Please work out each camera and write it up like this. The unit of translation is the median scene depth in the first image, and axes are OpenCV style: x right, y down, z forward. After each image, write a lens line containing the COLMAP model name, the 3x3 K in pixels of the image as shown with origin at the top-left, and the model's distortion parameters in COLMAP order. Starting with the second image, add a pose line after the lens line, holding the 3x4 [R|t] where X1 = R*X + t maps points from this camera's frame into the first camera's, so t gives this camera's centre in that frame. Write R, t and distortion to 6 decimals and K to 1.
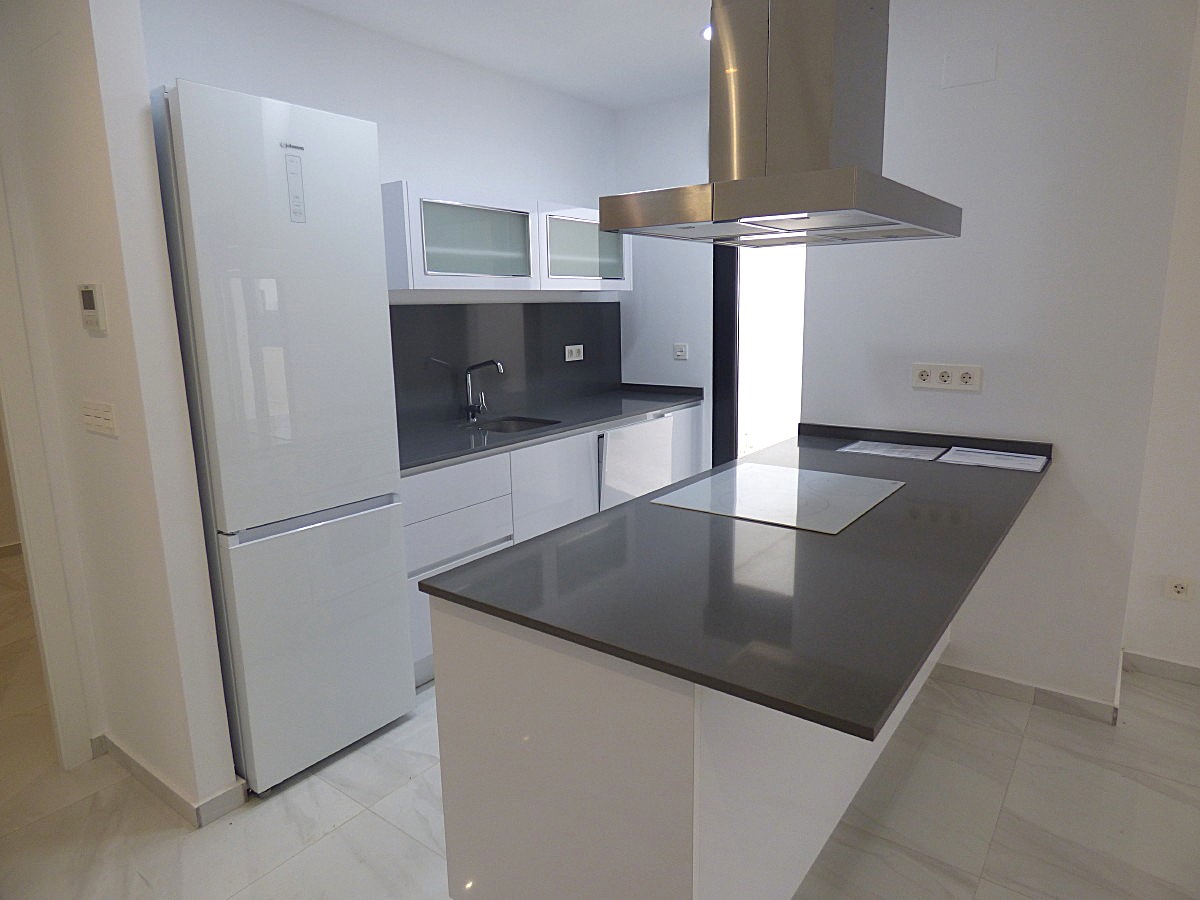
lens RADIAL K [[742.6, 0, 600.0], [0, 742.6, 450.0], [0, 0, 1]] dist [-0.003892, -0.000242]
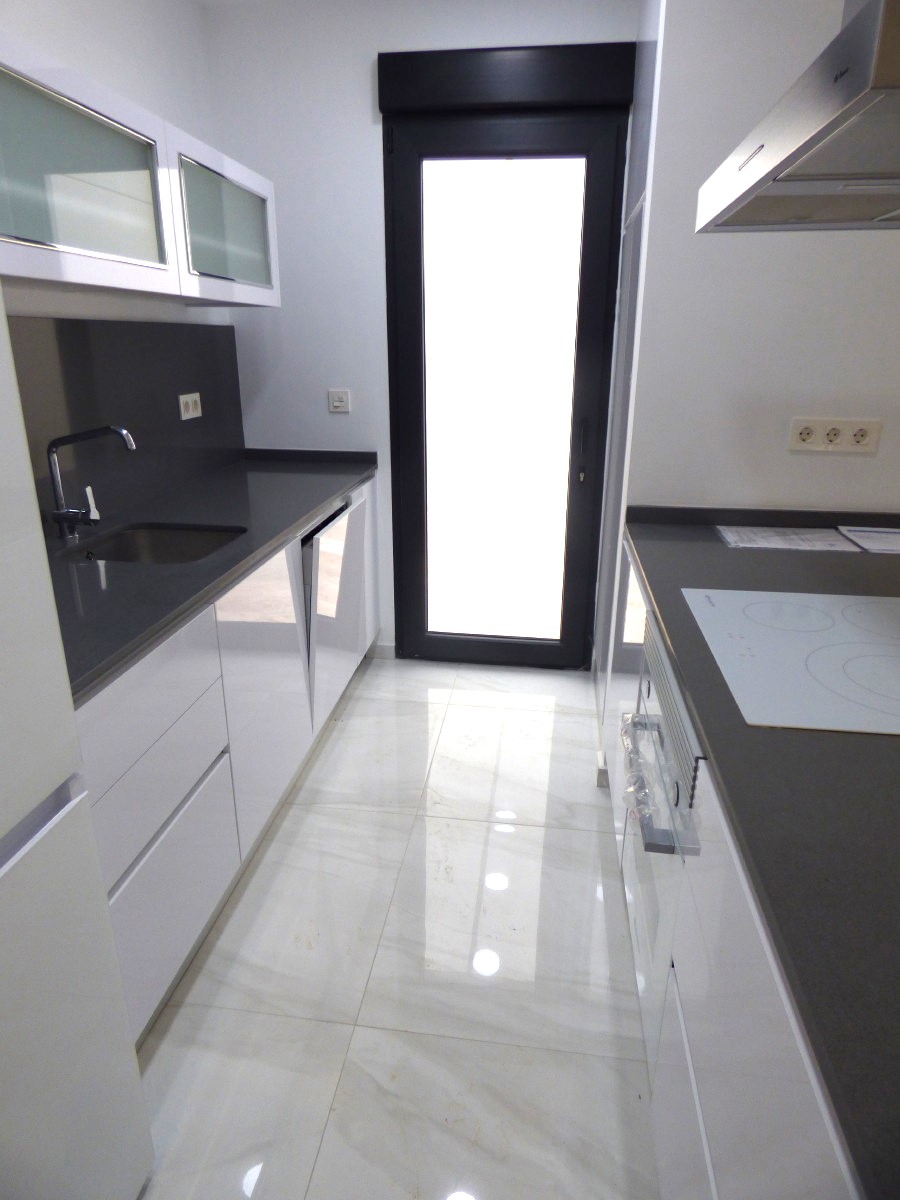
lens RADIAL K [[742.6, 0, 450.0], [0, 742.6, 600.0], [0, 0, 1]] dist [-0.003892, -0.000242]
pose [[0.871051, -0.140966, 0.470530, -0.188759], [0.074116, 0.984686, 0.157799, -0.060105], [-0.485569, -0.102577, 0.868159, 0.380517]]
